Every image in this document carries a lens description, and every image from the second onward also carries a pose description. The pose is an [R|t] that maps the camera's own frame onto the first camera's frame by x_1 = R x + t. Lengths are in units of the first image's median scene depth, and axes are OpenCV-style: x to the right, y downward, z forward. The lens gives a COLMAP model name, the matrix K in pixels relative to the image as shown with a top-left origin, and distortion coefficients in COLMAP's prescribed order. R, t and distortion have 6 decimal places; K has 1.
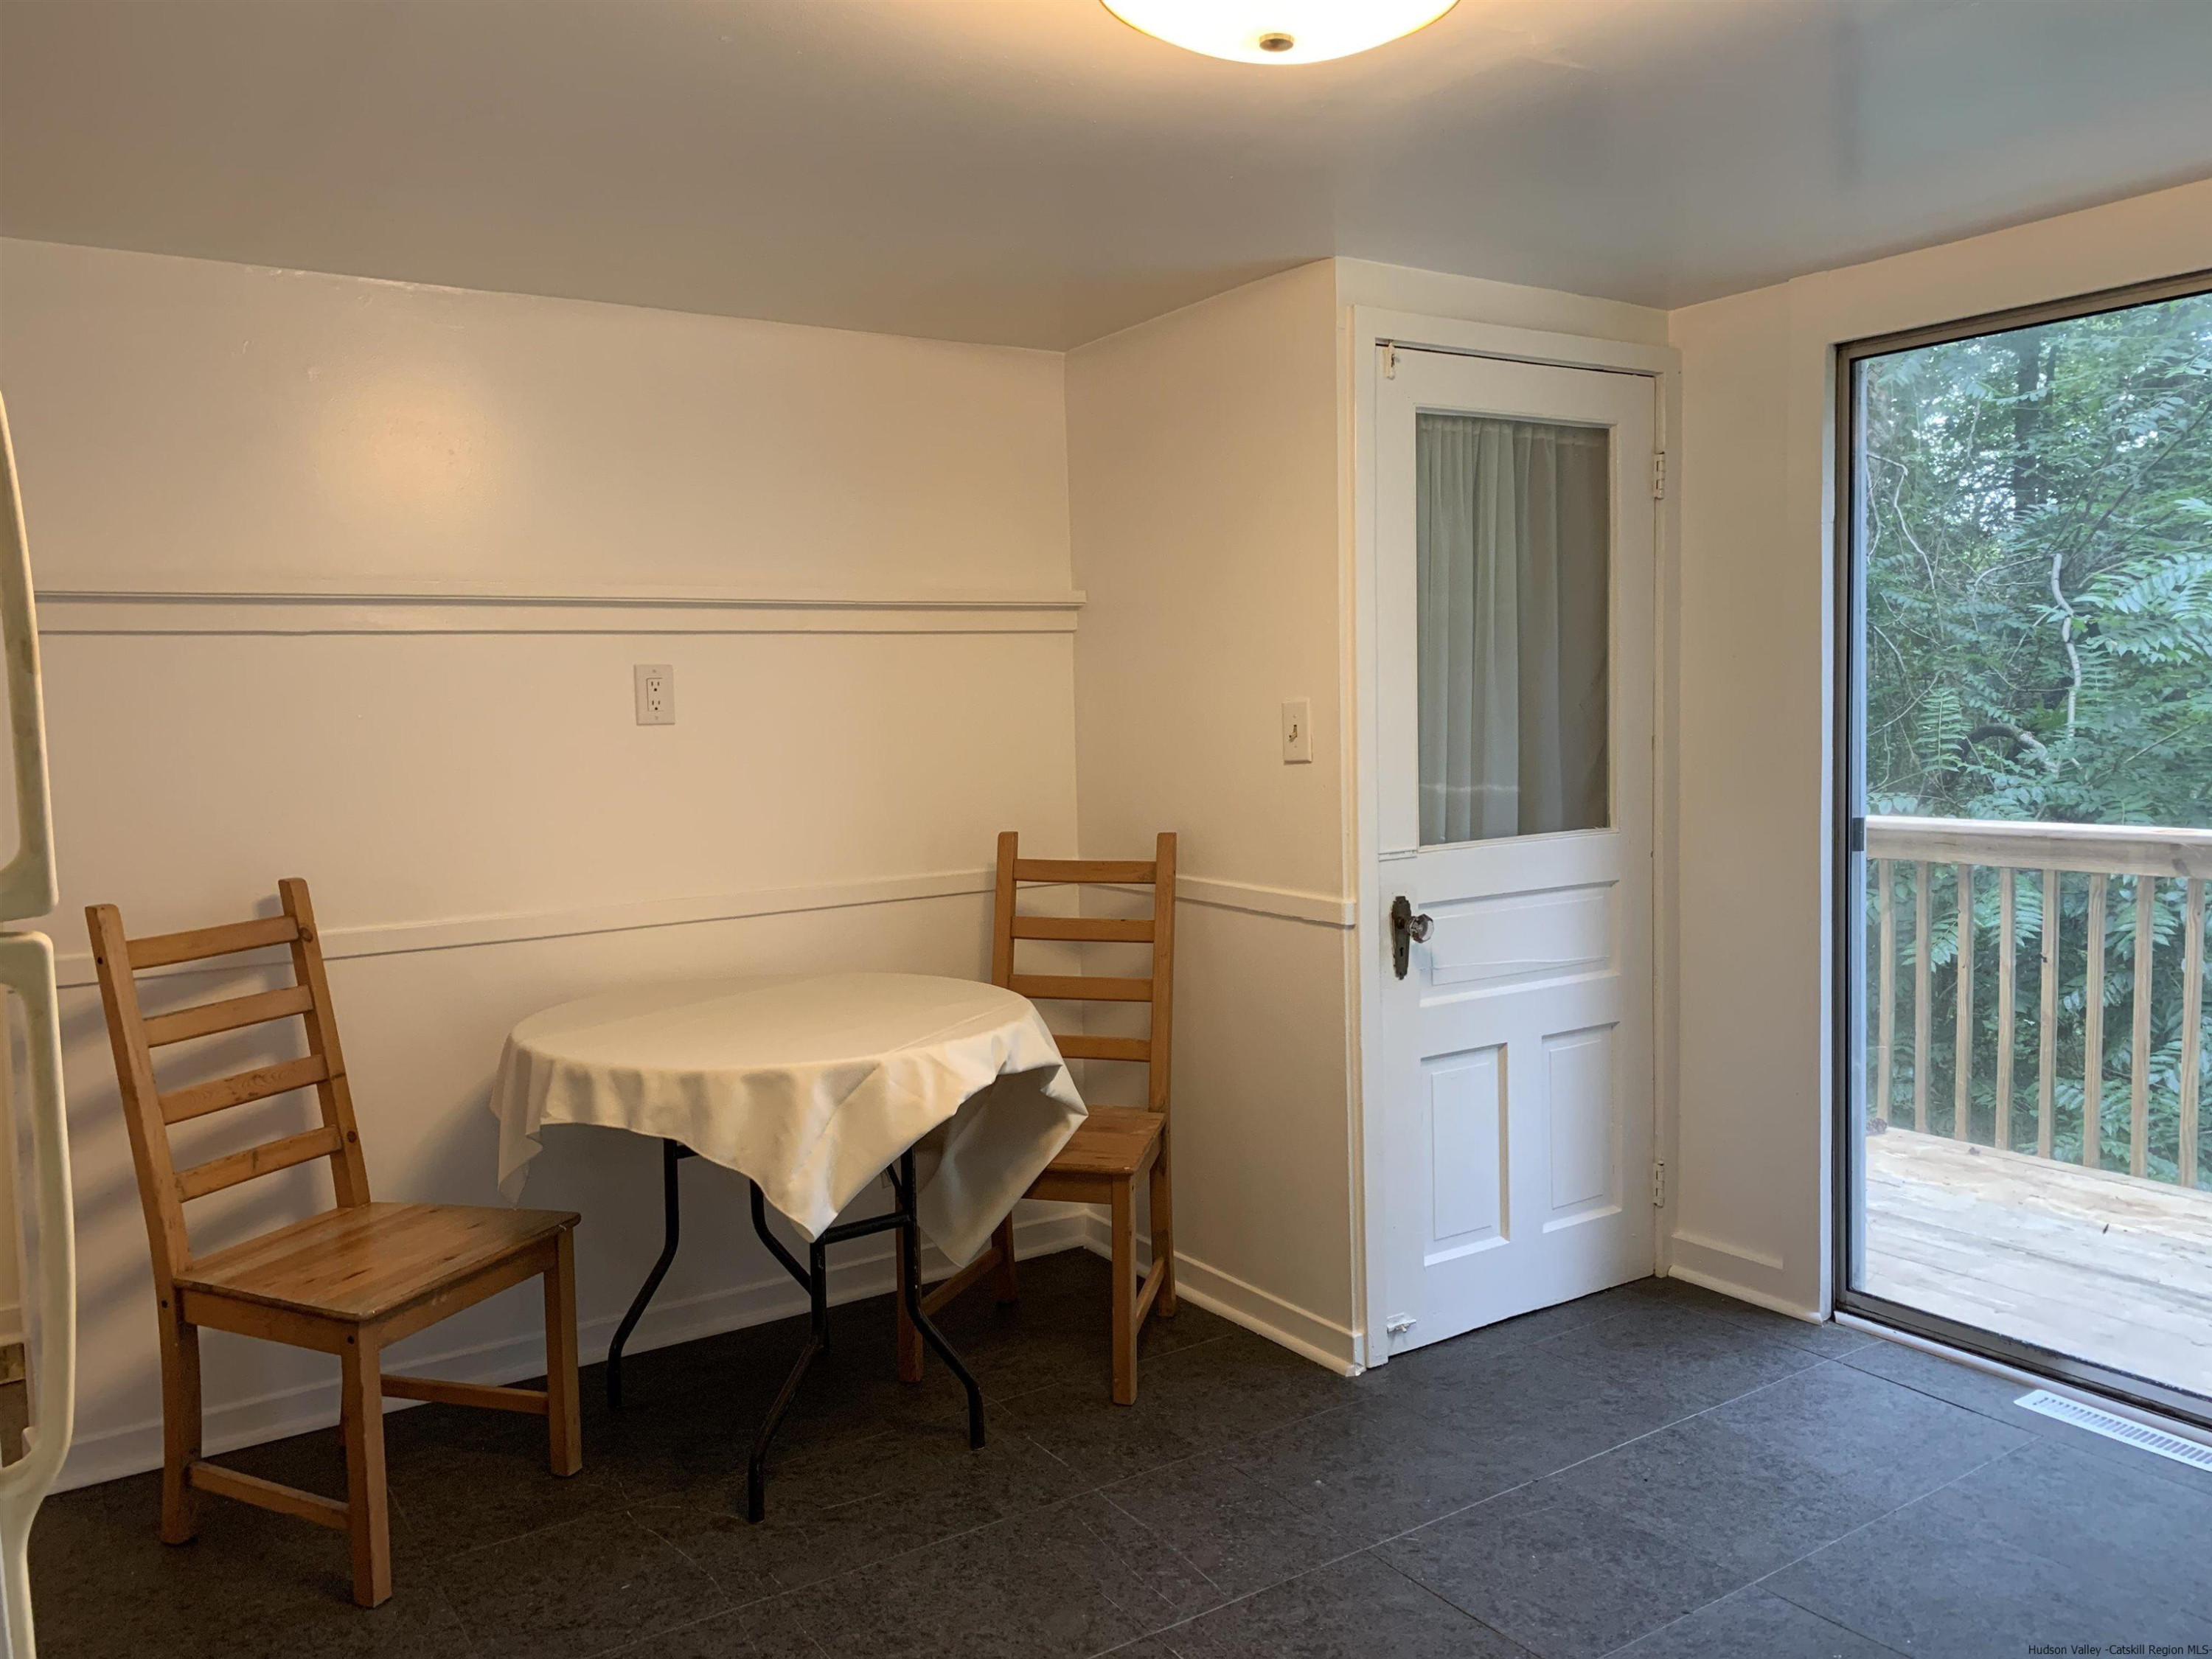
lens RADIAL K [[1698.0, 0, 1103.1], [0, 1698.0, 794.6], [0, 0, 1]] dist [0.004614, -0.005131]
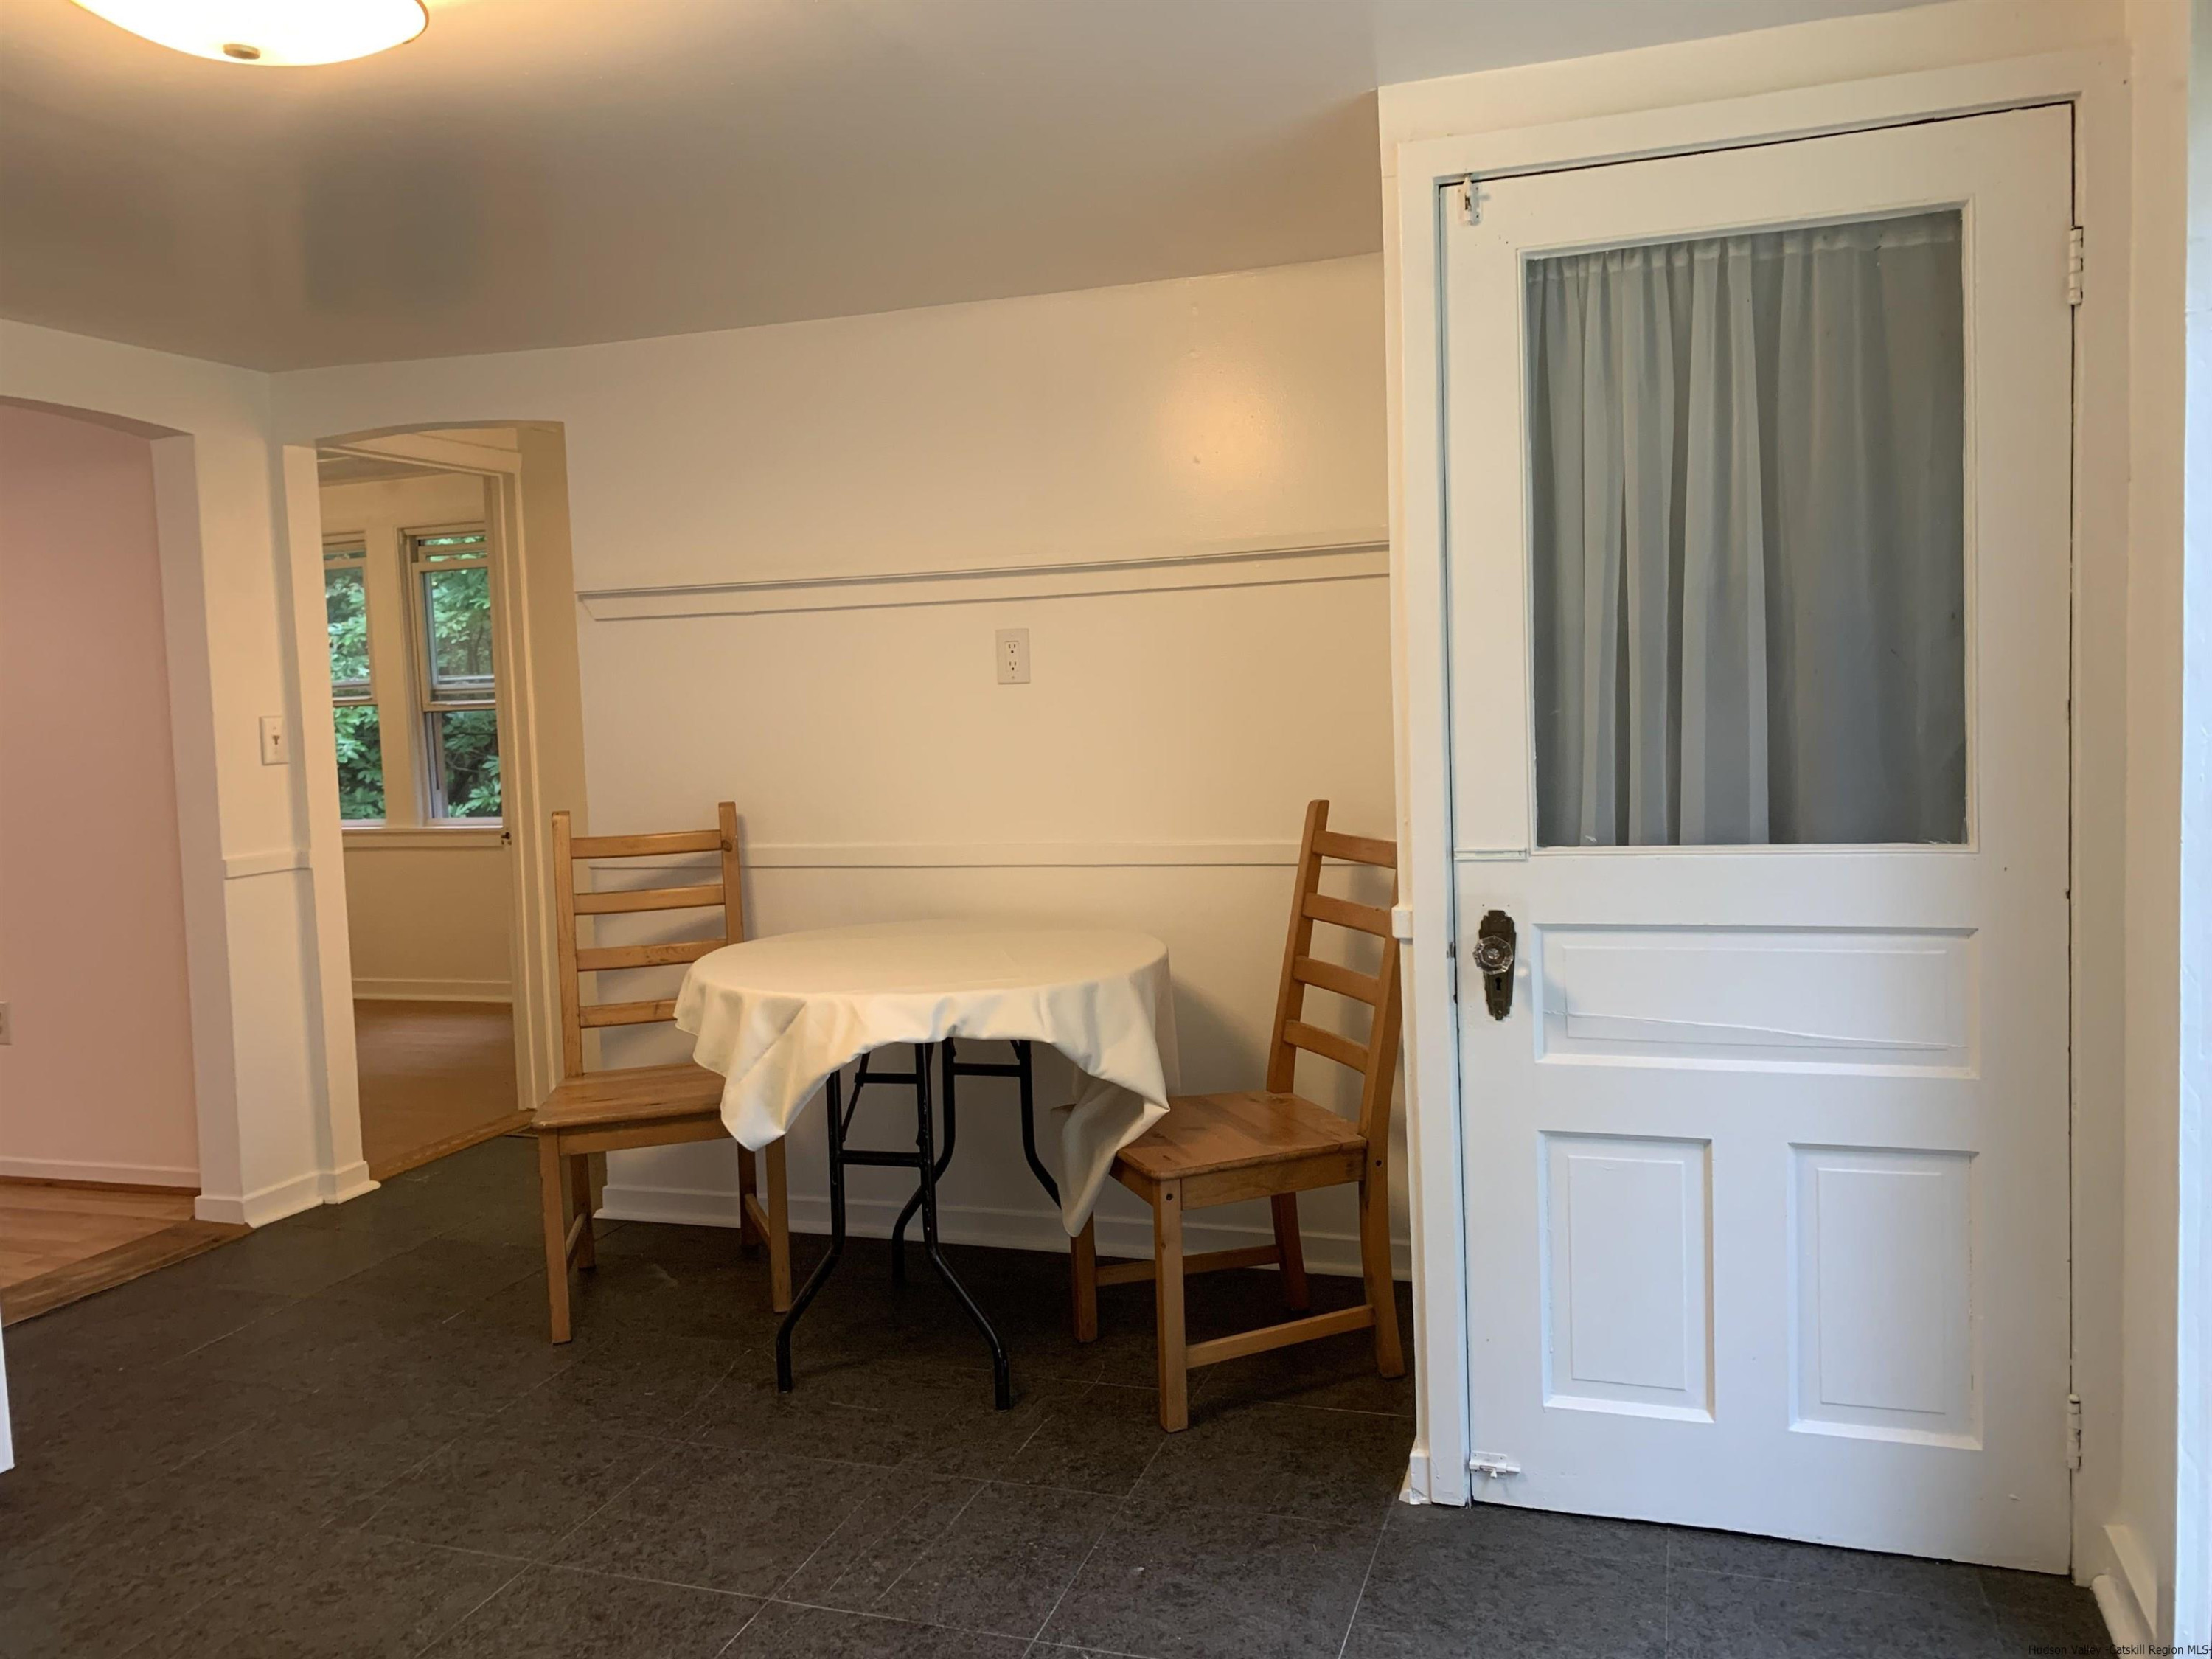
lens RADIAL K [[1698.0, 0, 1103.1], [0, 1698.0, 794.6], [0, 0, 1]] dist [0.004614, -0.005131]
pose [[0.610738, 0.051311, -0.790168, 0.658663], [-0.025999, 0.998660, 0.044754, -0.021031], [0.791406, -0.006789, 0.611254, 0.393537]]
